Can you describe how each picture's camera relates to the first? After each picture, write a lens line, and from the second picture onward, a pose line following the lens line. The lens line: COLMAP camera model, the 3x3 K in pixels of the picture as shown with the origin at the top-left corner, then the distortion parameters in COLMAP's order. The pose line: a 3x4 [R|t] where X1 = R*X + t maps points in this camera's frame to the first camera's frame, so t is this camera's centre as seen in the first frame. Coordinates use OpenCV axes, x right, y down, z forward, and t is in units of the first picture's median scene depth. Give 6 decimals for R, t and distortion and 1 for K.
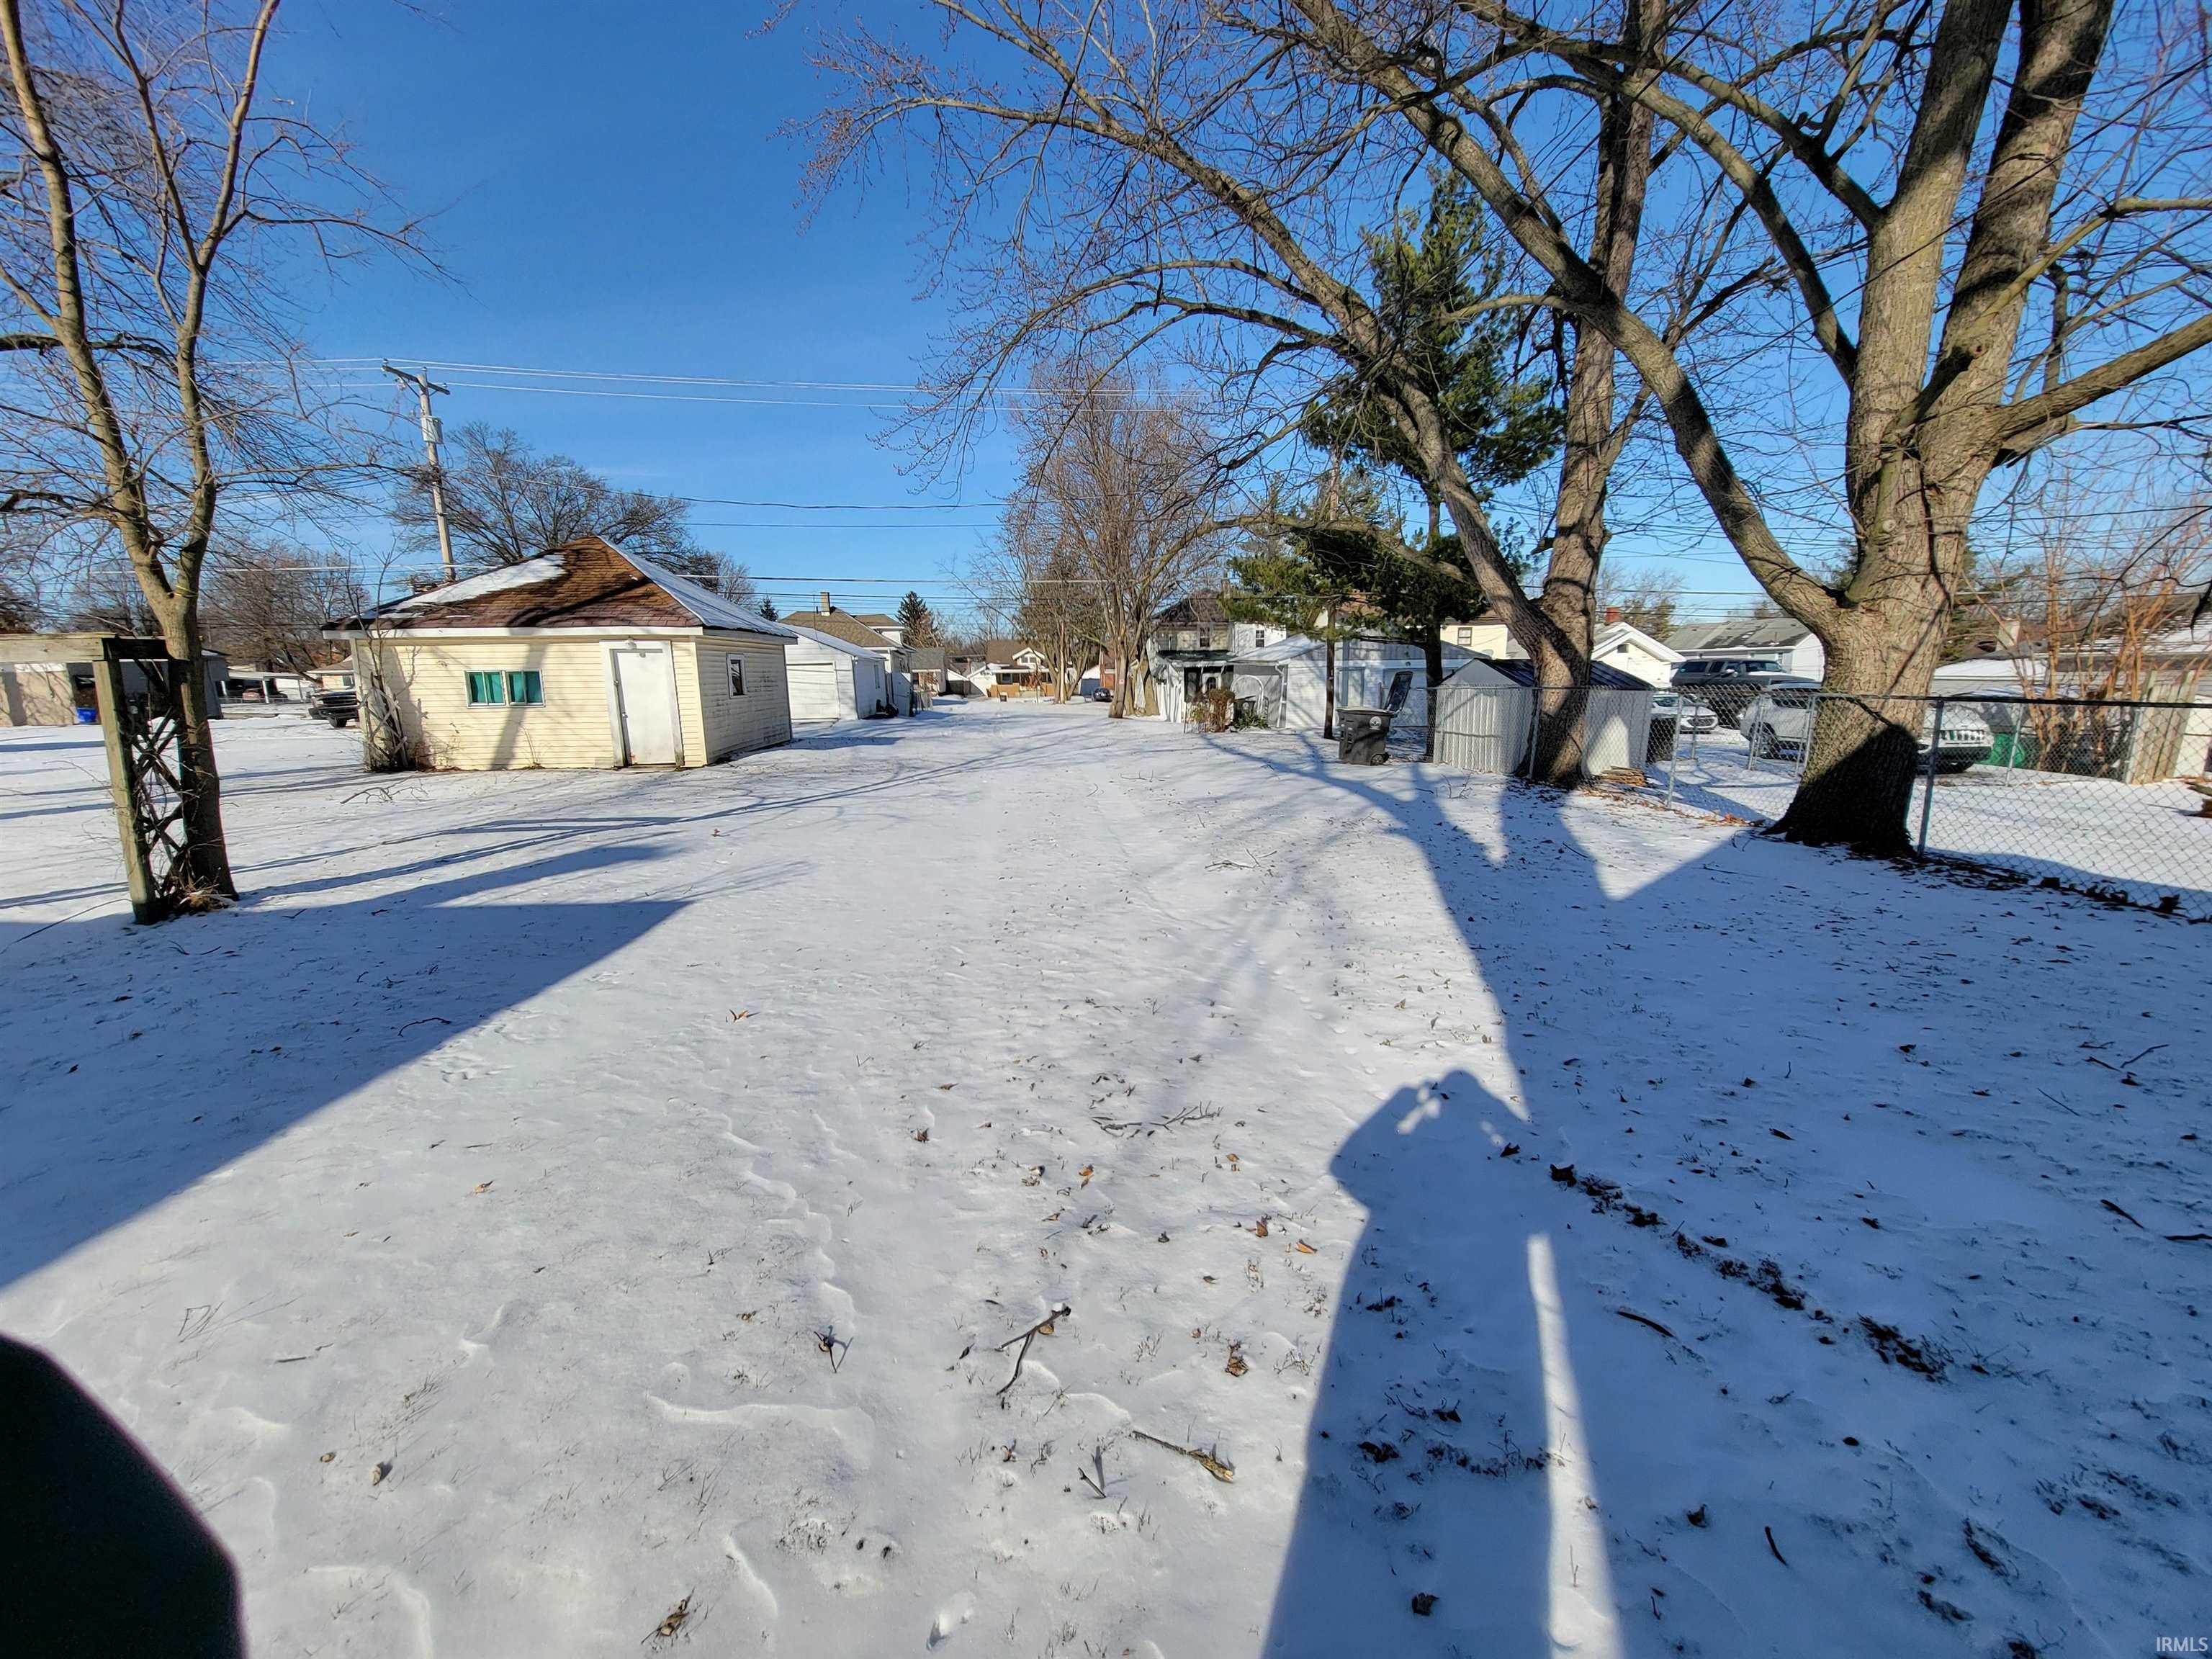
lens RADIAL K [[899.6, 0, 1099.9], [0, 899.6, 857.1], [0, 0, 1]] dist [-0.010459, 0.002567]
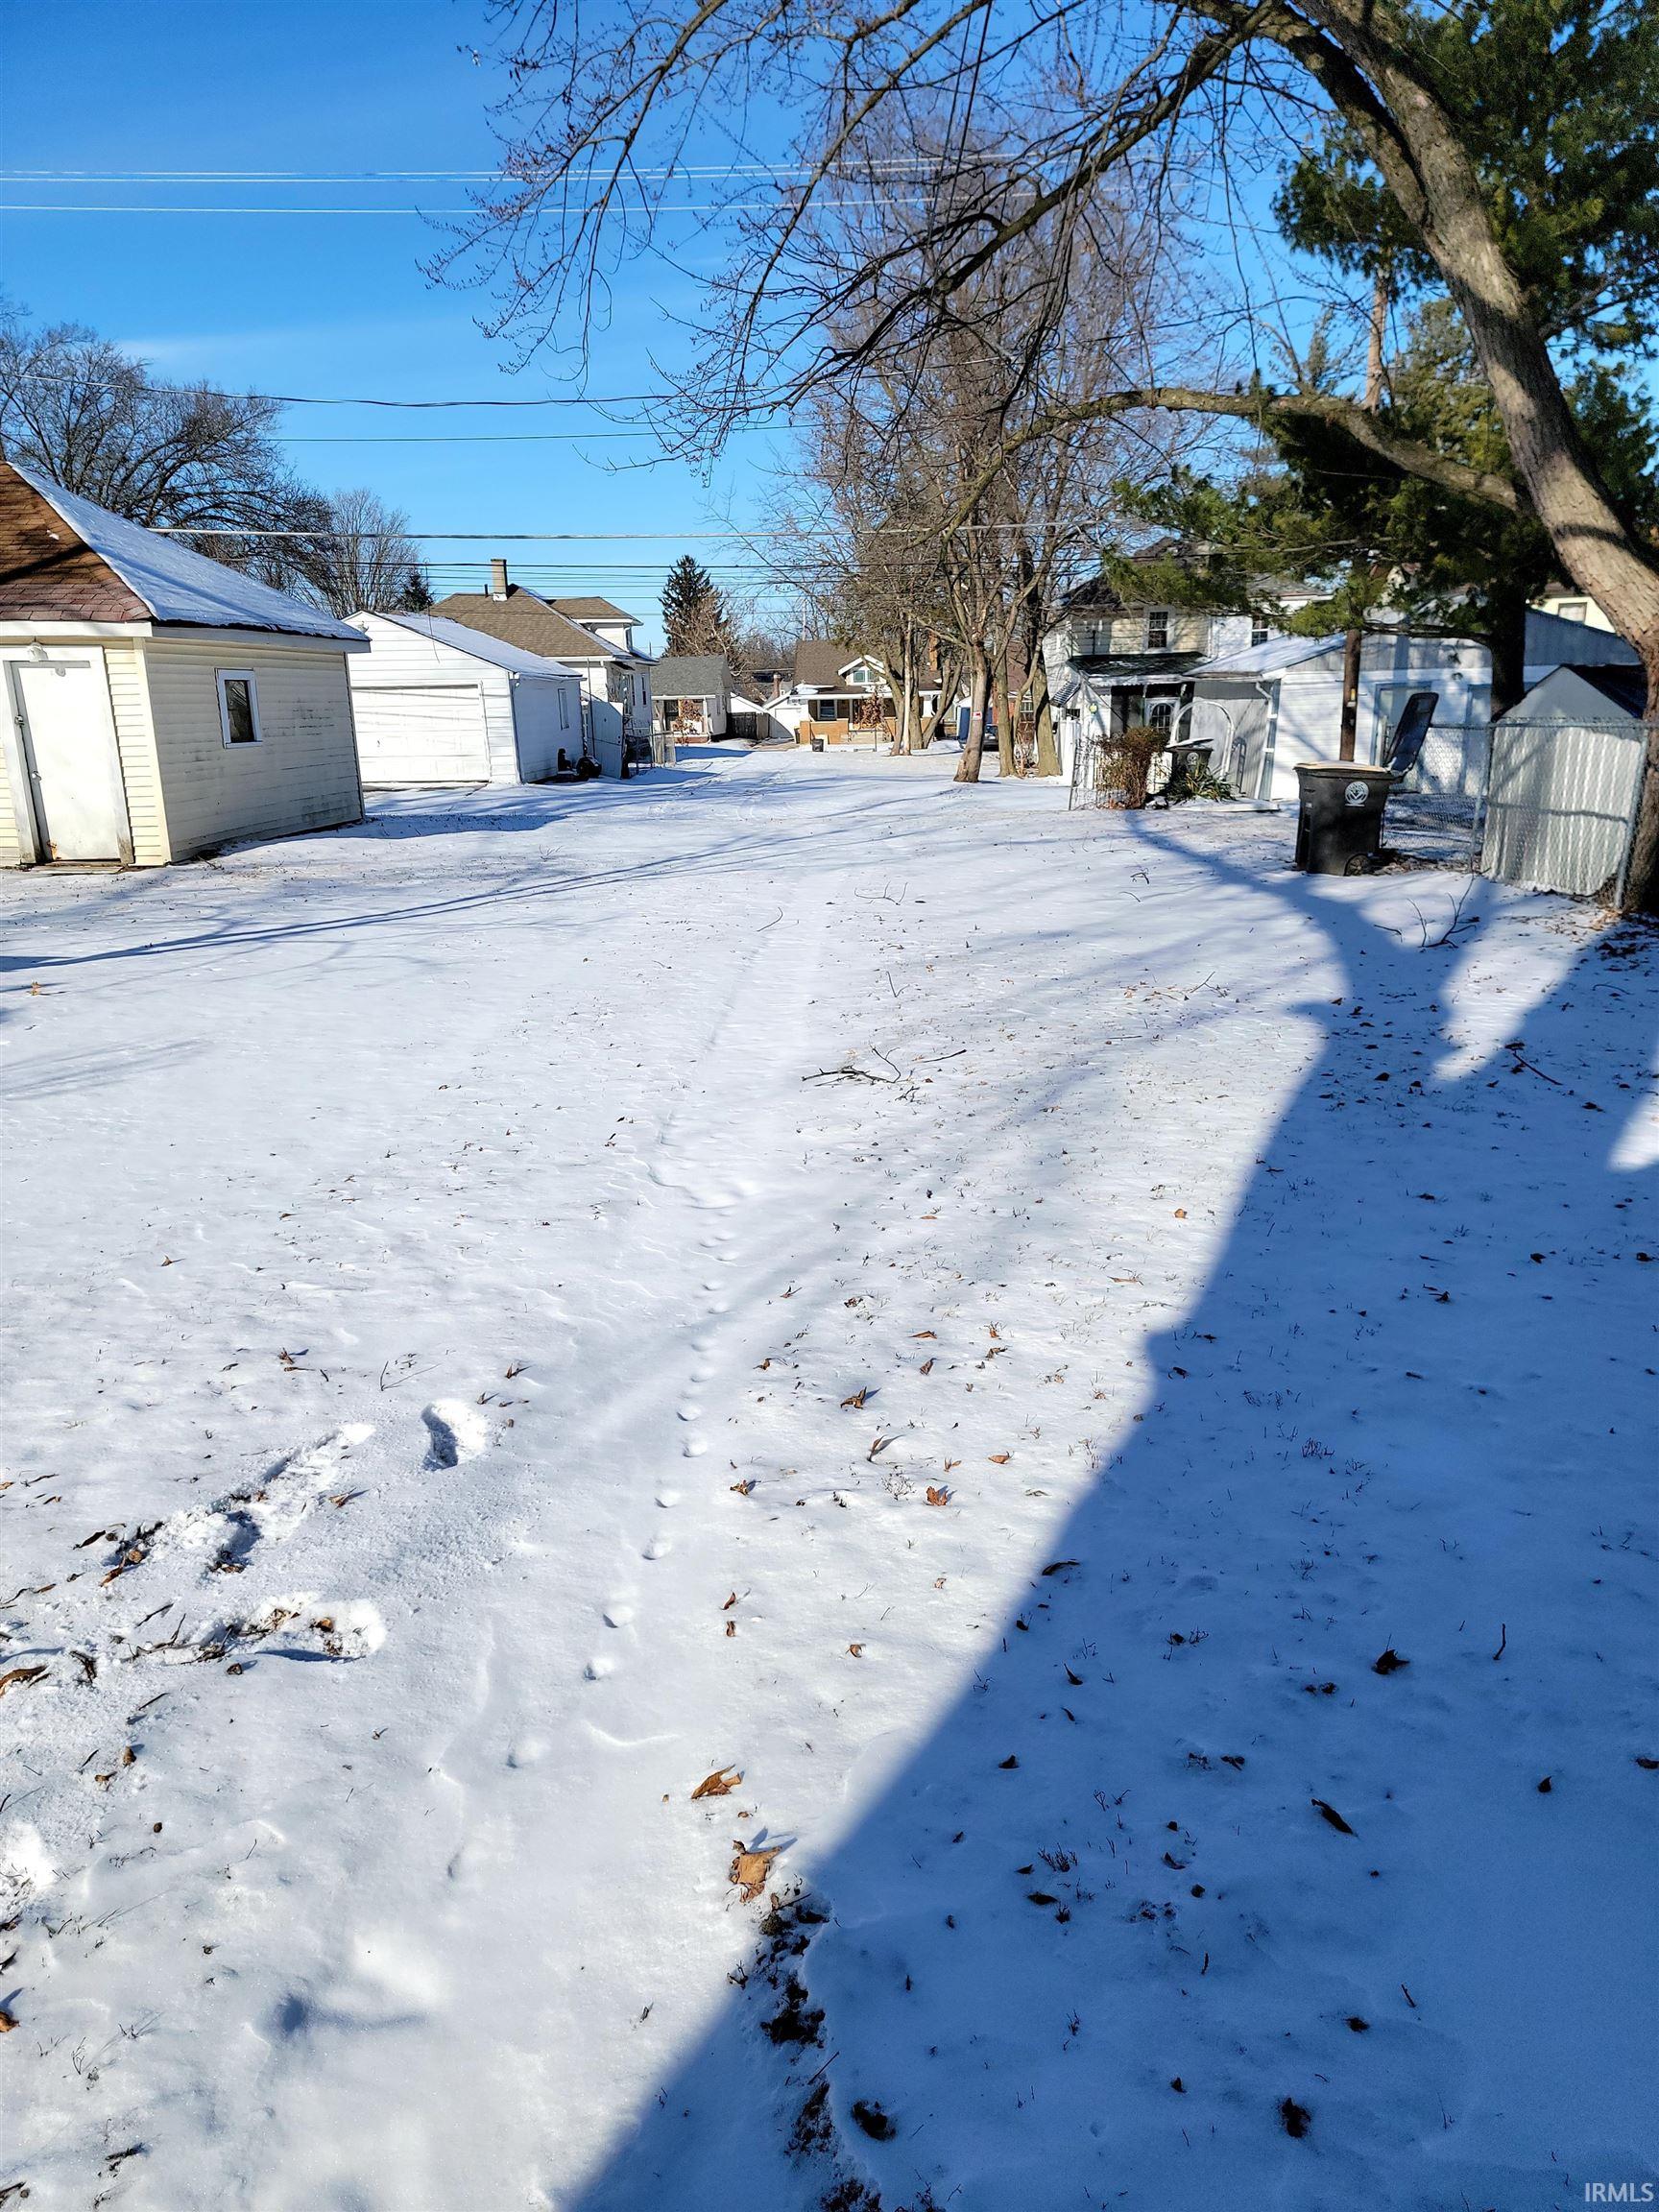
lens RADIAL K [[1529.9, 0, 787.9], [0, 1529.9, 1125.5], [0, 0, 1]] dist [0.055866, -0.032397]
pose [[0.989769, 0.032222, -0.138993, 0.060760], [-0.022578, 0.997262, 0.070413, -0.006473], [0.140882, -0.066554, 0.987787, 0.026067]]
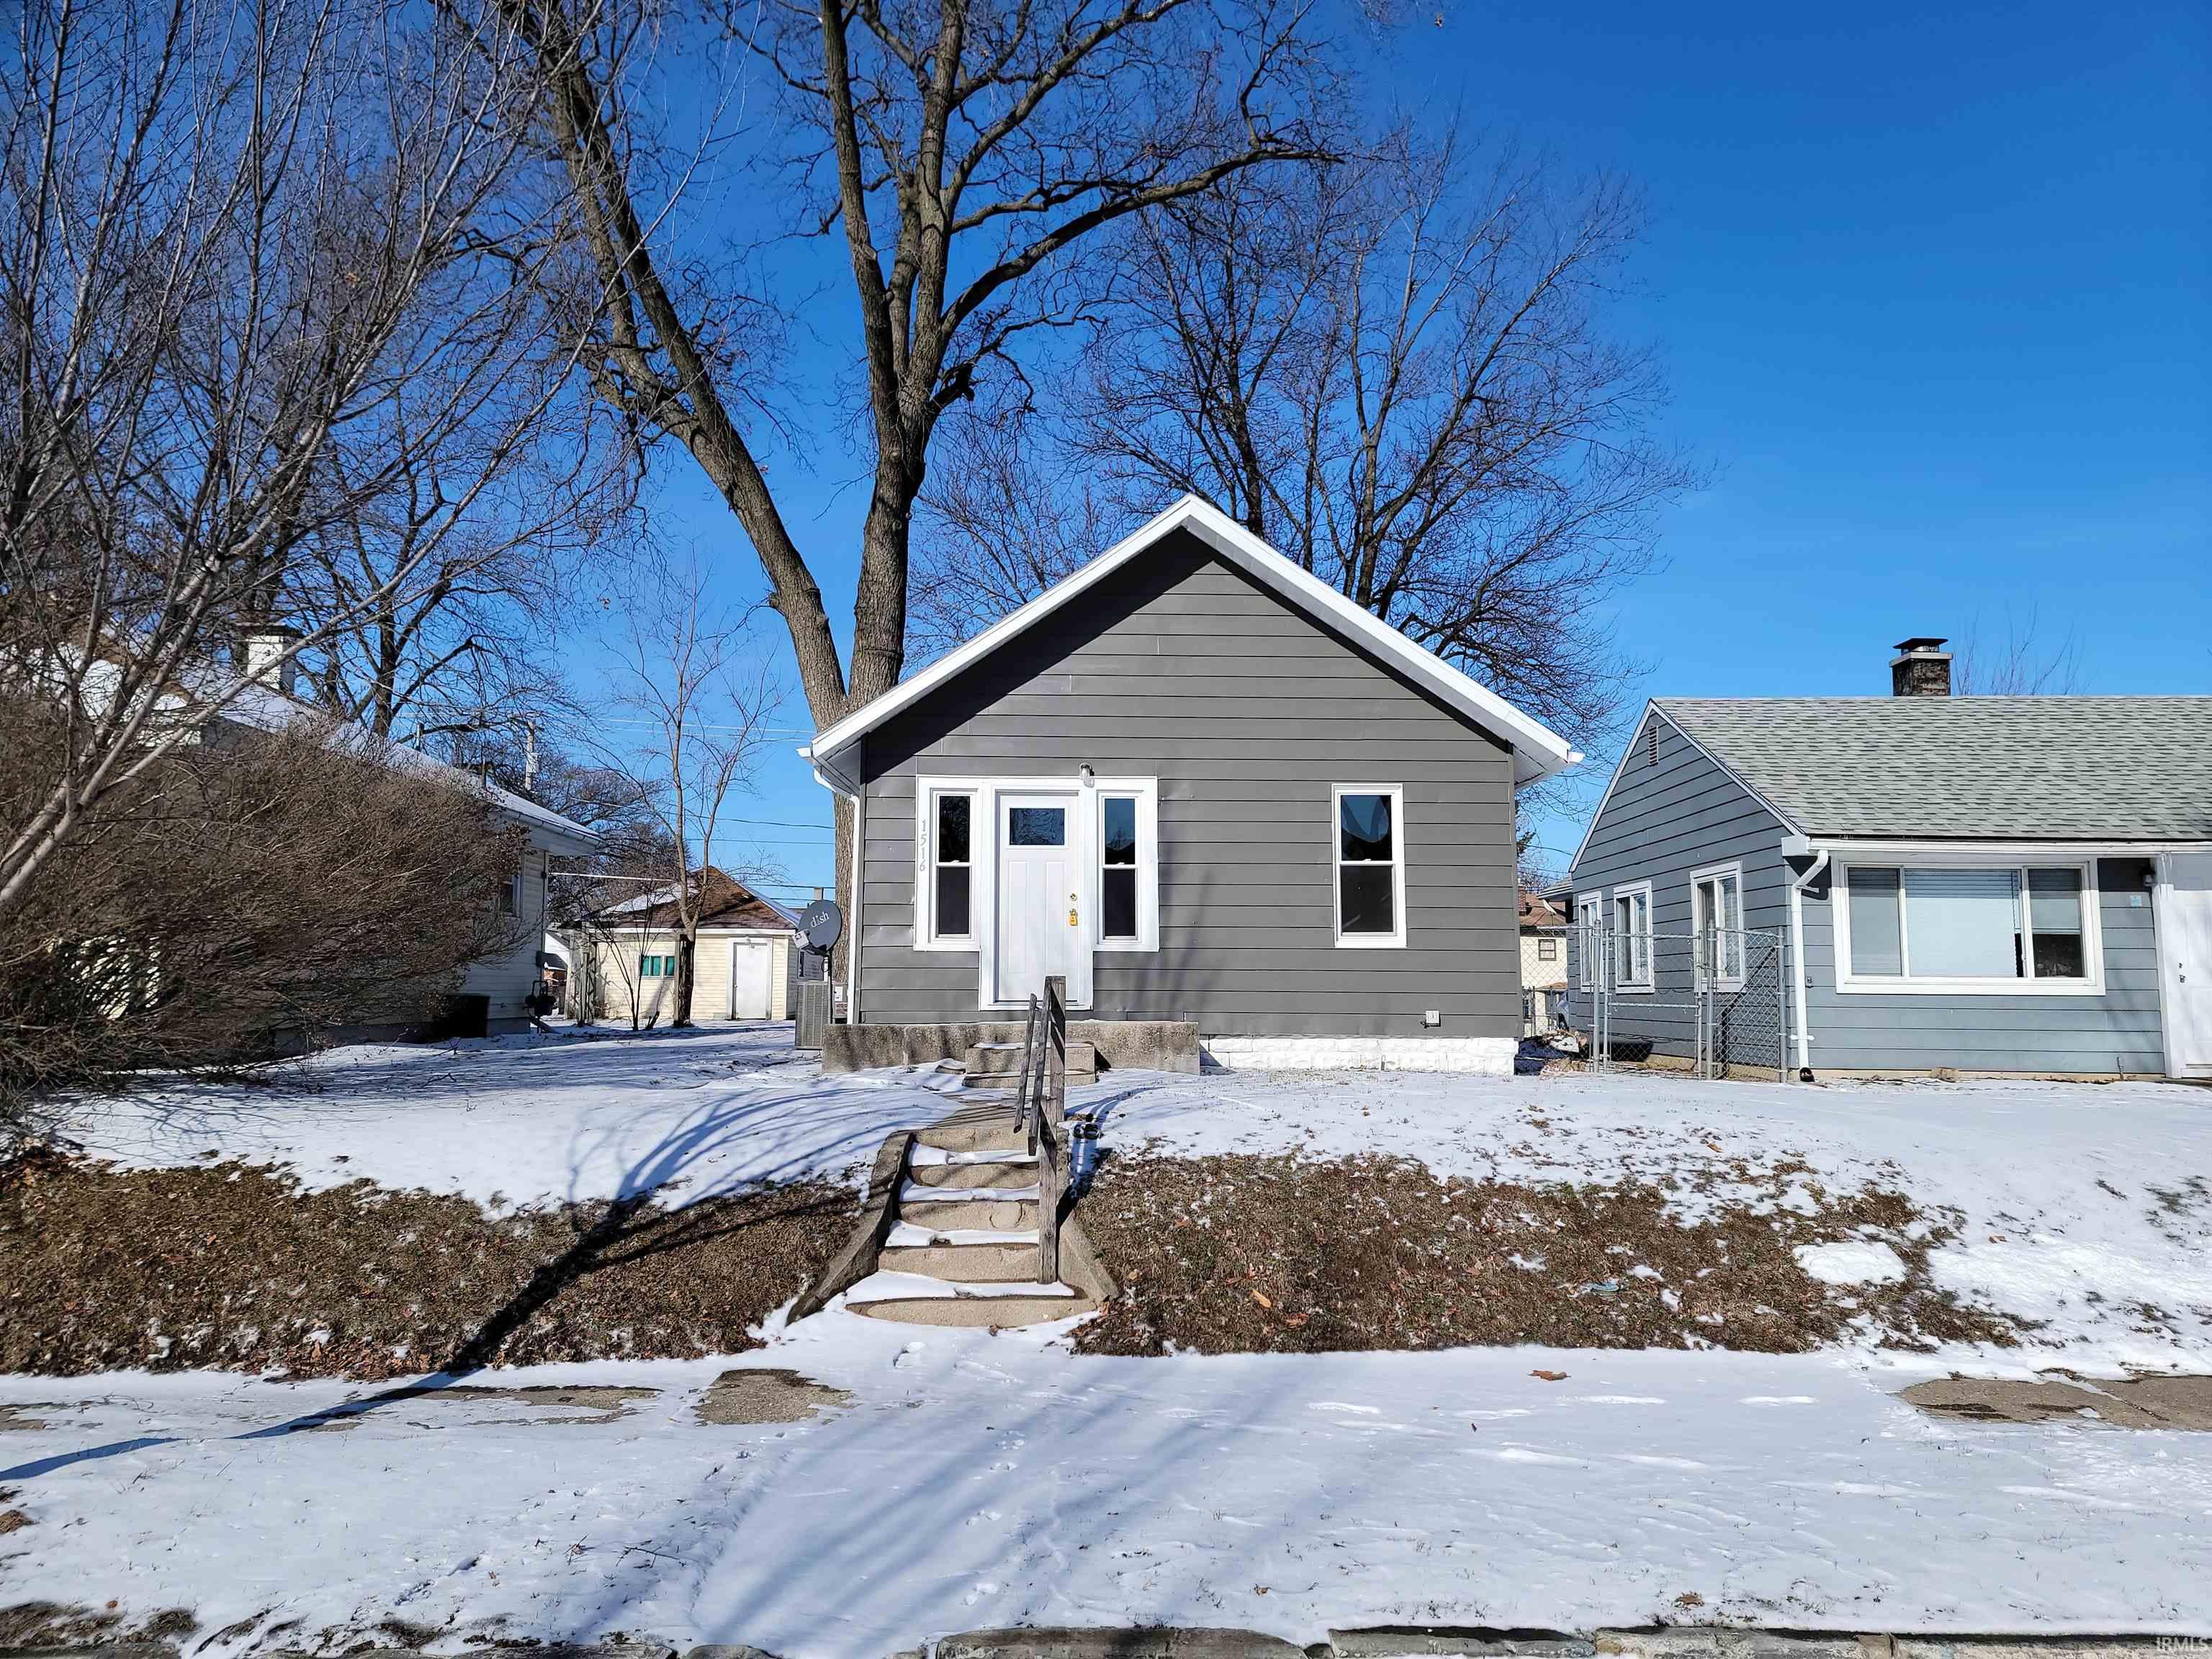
lens RADIAL K [[1505.0, 0, 1145.2], [0, 1505.0, 834.8], [0, 0, 1]] dist [0.061401, -0.023717]
pose [[0.999116, 0.012496, -0.040130, 0.140918], [-0.024242, 0.951294, -0.307329, 0.200913], [0.034335, 0.308030, 0.950757, -0.810175]]
